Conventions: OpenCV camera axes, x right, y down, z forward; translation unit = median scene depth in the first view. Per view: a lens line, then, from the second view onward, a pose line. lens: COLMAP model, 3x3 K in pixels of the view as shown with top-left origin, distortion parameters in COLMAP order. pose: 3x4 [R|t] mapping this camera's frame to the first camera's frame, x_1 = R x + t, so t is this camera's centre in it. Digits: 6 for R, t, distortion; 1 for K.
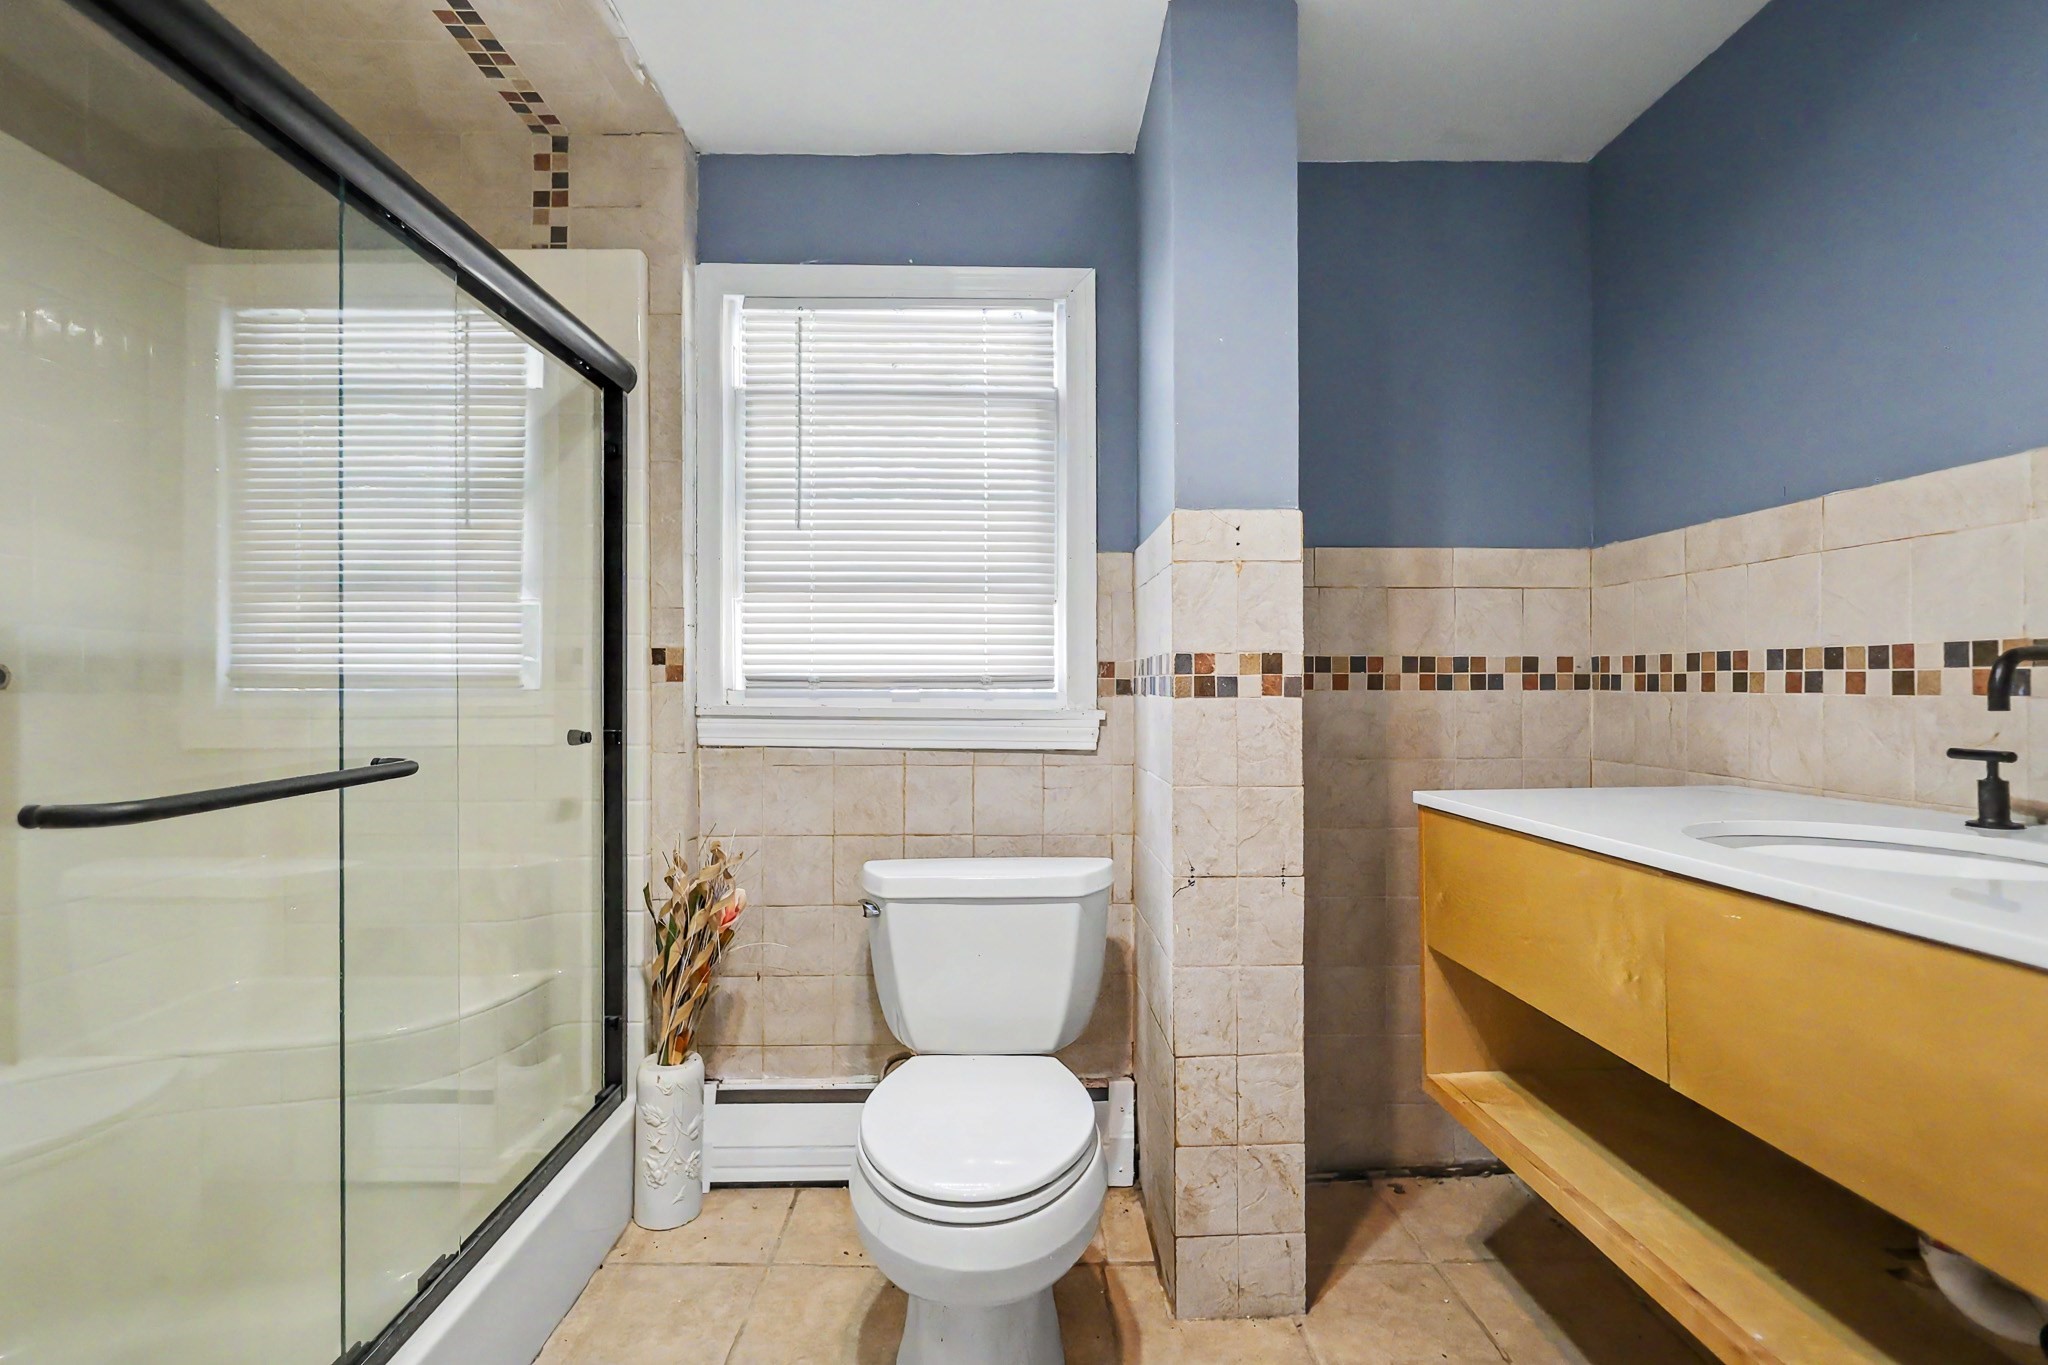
lens RADIAL K [[970.4, 0, 1013.8], [0, 970.4, 682.8], [0, 0, 1]] dist [-0.002658, -0.000084]
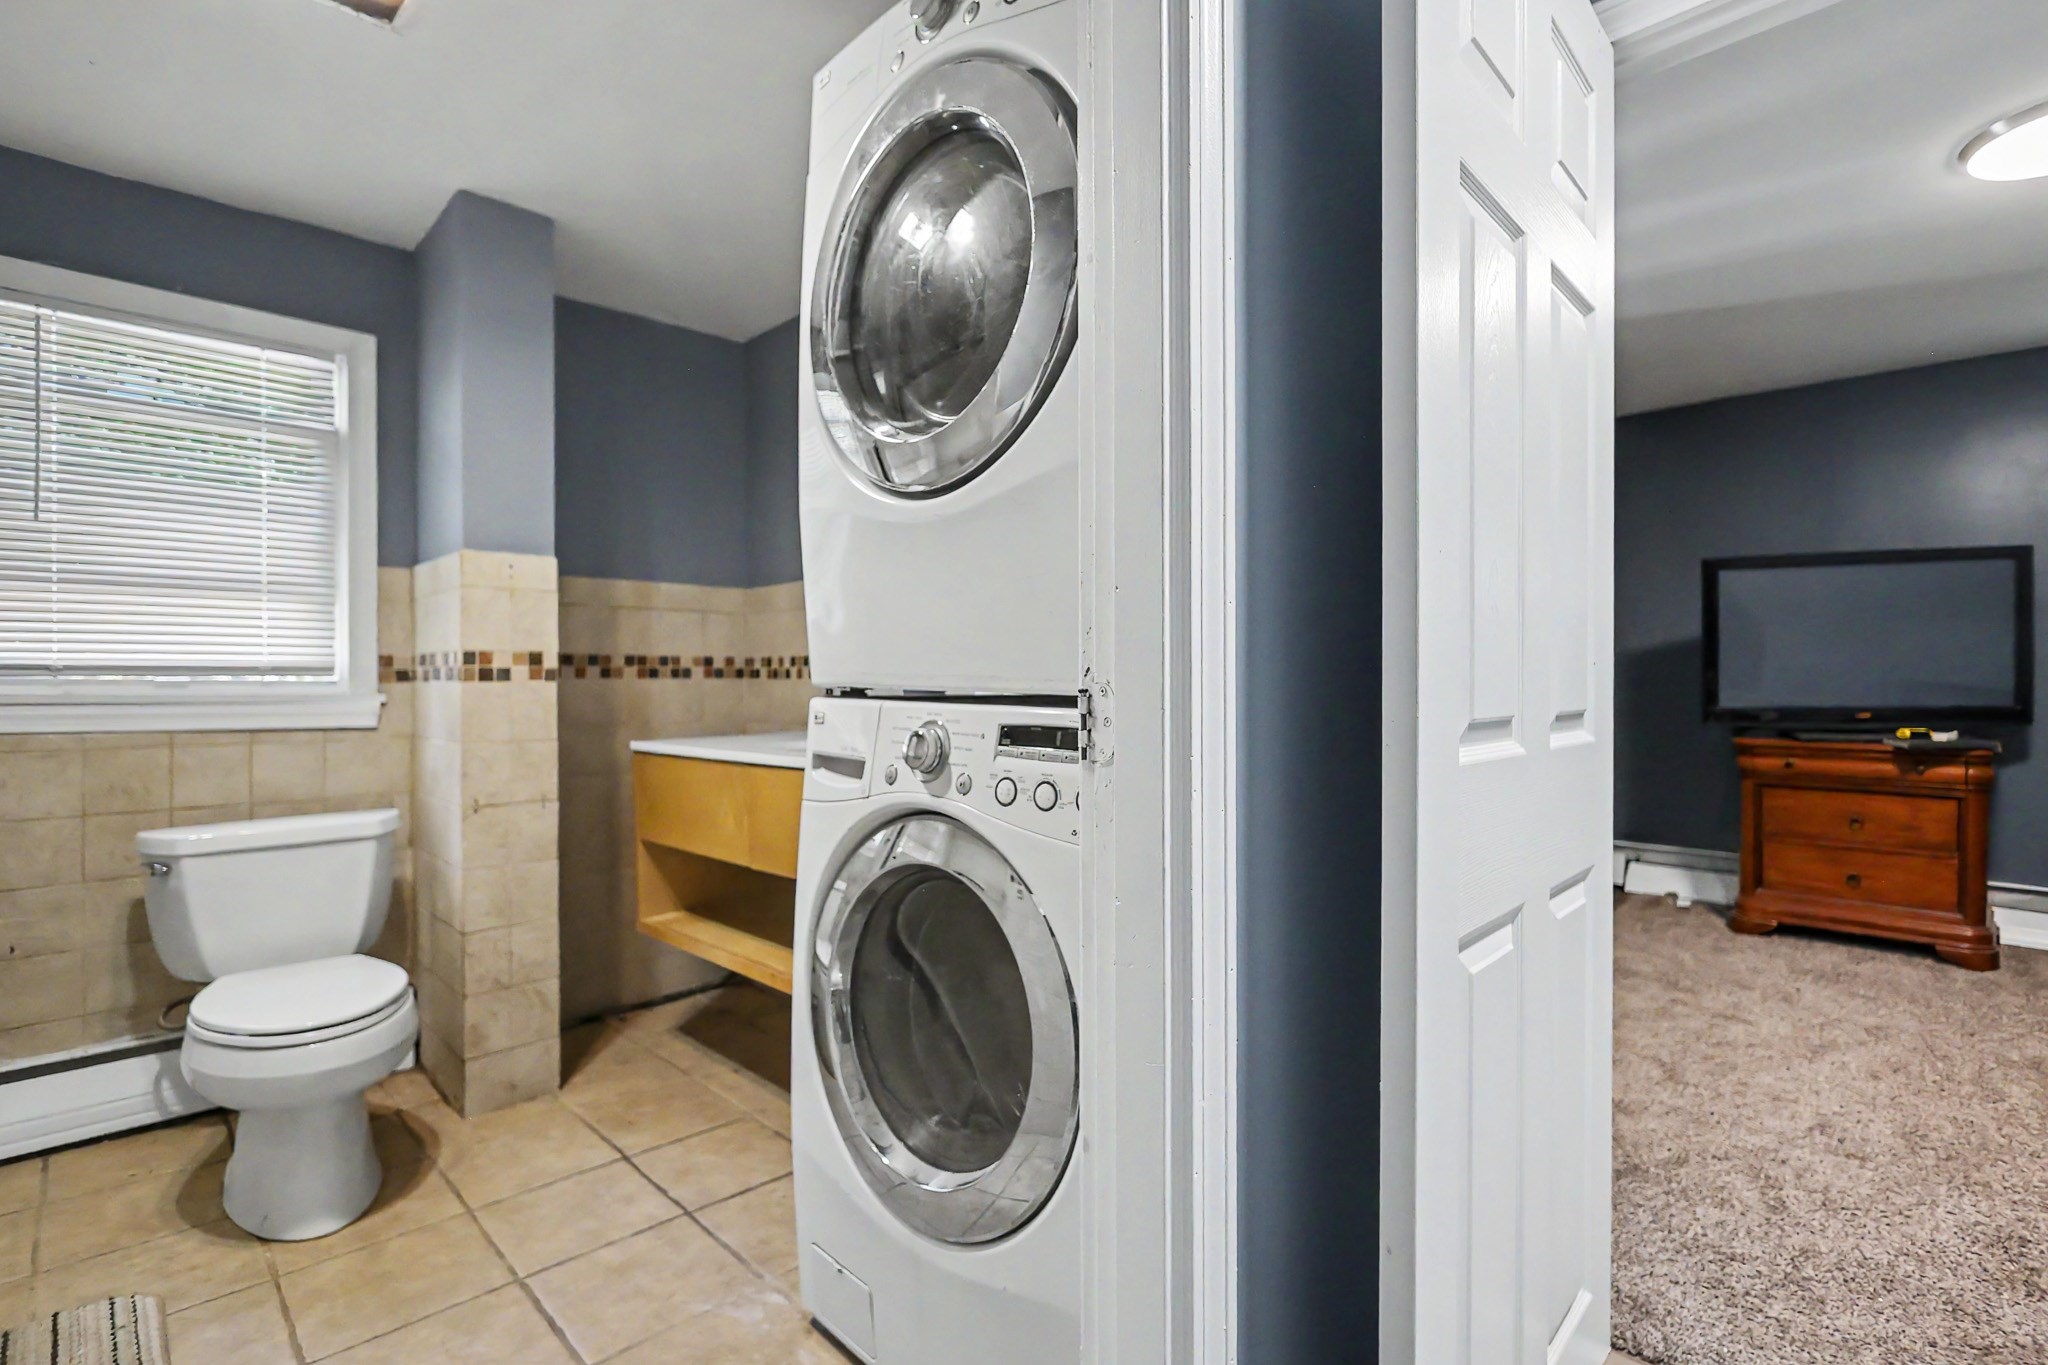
lens RADIAL K [[970.4, 0, 1013.8], [0, 970.4, 682.8], [0, 0, 1]] dist [-0.002658, -0.000084]
pose [[0.729746, -0.002027, 0.683716, -0.179872], [-0.001195, 0.999990, 0.004240, 0.007719], [-0.683718, -0.003912, 0.729736, -0.490045]]
